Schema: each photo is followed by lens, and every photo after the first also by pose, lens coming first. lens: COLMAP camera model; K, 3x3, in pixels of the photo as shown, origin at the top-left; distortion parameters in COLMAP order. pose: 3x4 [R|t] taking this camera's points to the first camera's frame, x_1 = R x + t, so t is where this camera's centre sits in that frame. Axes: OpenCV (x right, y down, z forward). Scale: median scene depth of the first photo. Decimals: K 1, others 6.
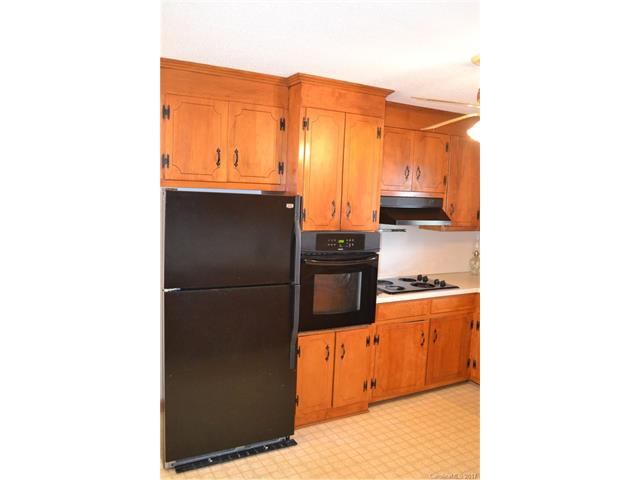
lens RADIAL K [[473.6, 0, 320.1], [0, 473.6, 239.9], [0, 0, 1]] dist [-0.055696, -0.005102]
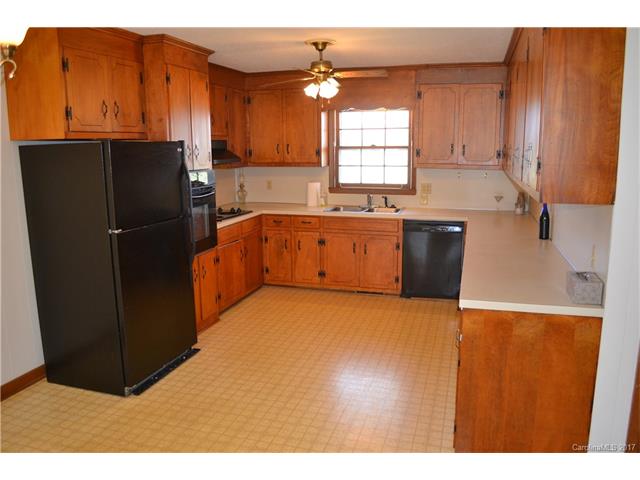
lens RADIAL K [[528.7, 0, 320.2], [0, 528.7, 240.6], [0, 0, 1]] dist [-0.070475, 0.001481]
pose [[0.717756, -0.170966, 0.674980, -0.638453], [0.111110, 0.985088, 0.131361, 0.015826], [-0.687373, -0.019288, 0.726049, -0.171714]]
